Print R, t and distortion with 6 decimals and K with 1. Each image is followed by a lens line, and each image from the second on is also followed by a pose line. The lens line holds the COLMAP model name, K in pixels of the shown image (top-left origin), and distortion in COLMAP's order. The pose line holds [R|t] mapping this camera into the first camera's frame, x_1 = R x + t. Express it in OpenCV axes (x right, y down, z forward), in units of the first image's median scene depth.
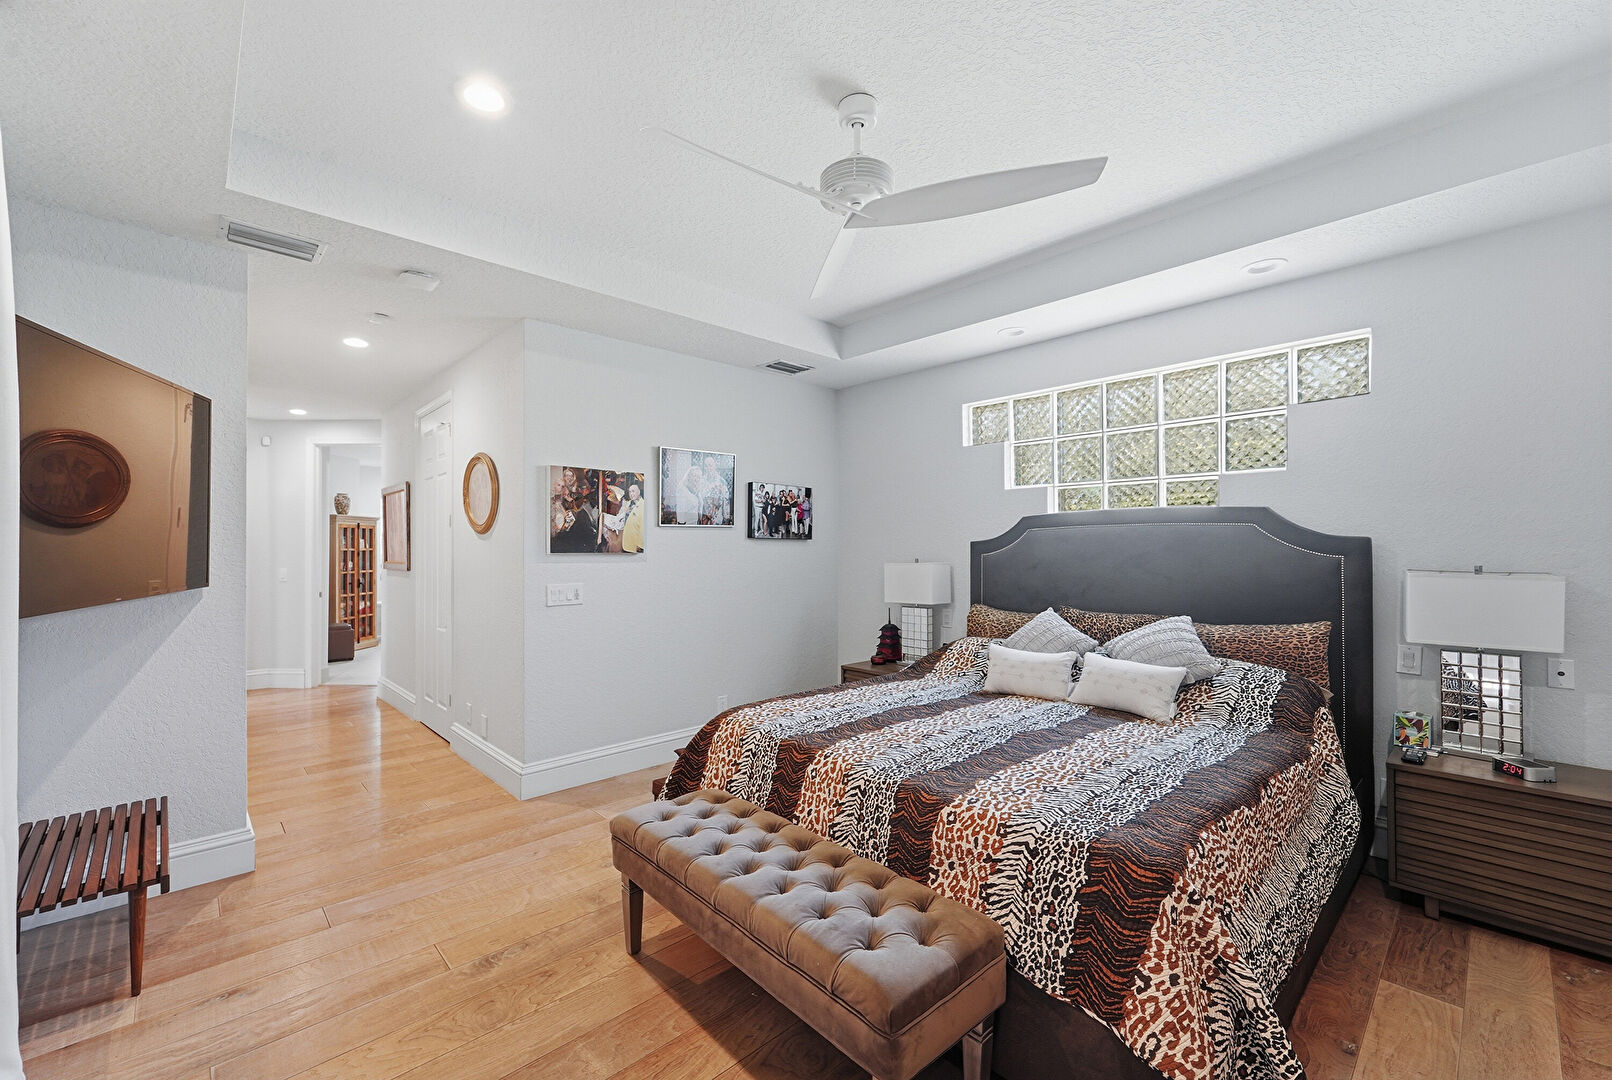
lens RADIAL K [[658.7, 0, 801.4], [0, 658.7, 539.9], [0, 0, 1]] dist [-0.003859, 0.000263]
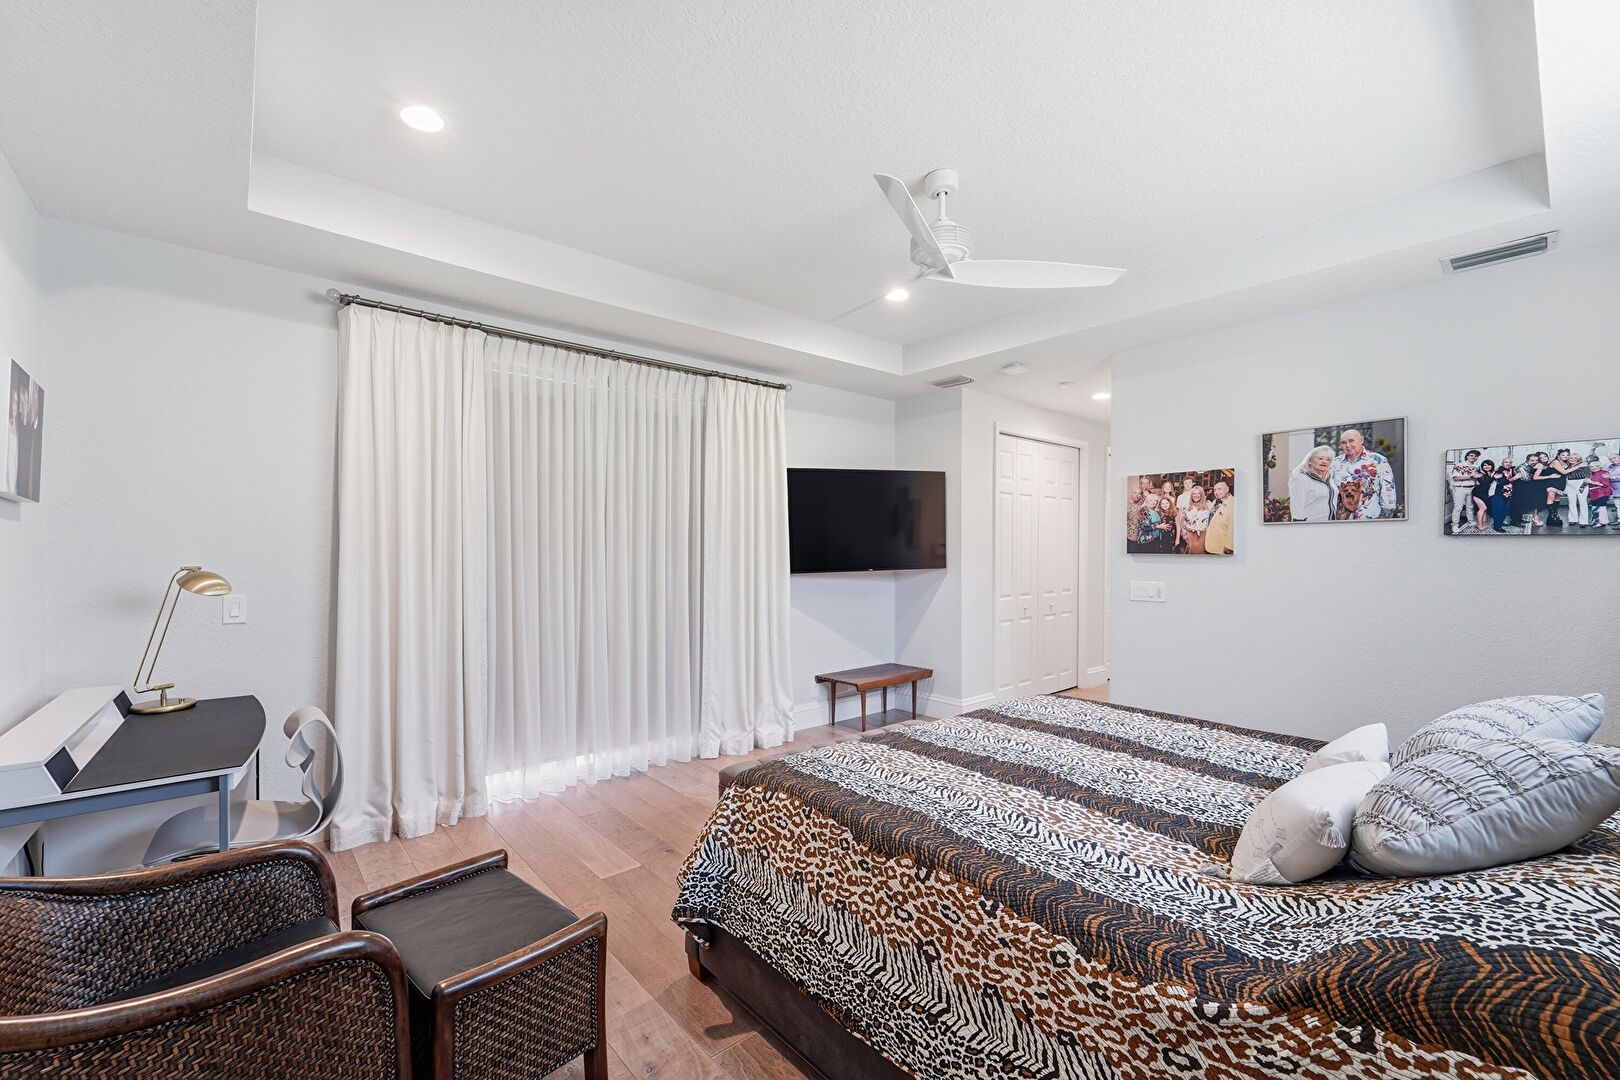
lens RADIAL K [[662.0, 0, 802.3], [0, 662.0, 548.4], [0, 0, 1]] dist [-0.003859, 0.000263]
pose [[-0.049474, 0.000826, -0.998775, 0.683974], [0.008031, 0.999968, 0.000429, 0.005573], [0.998743, -0.008000, -0.049479, 0.426289]]
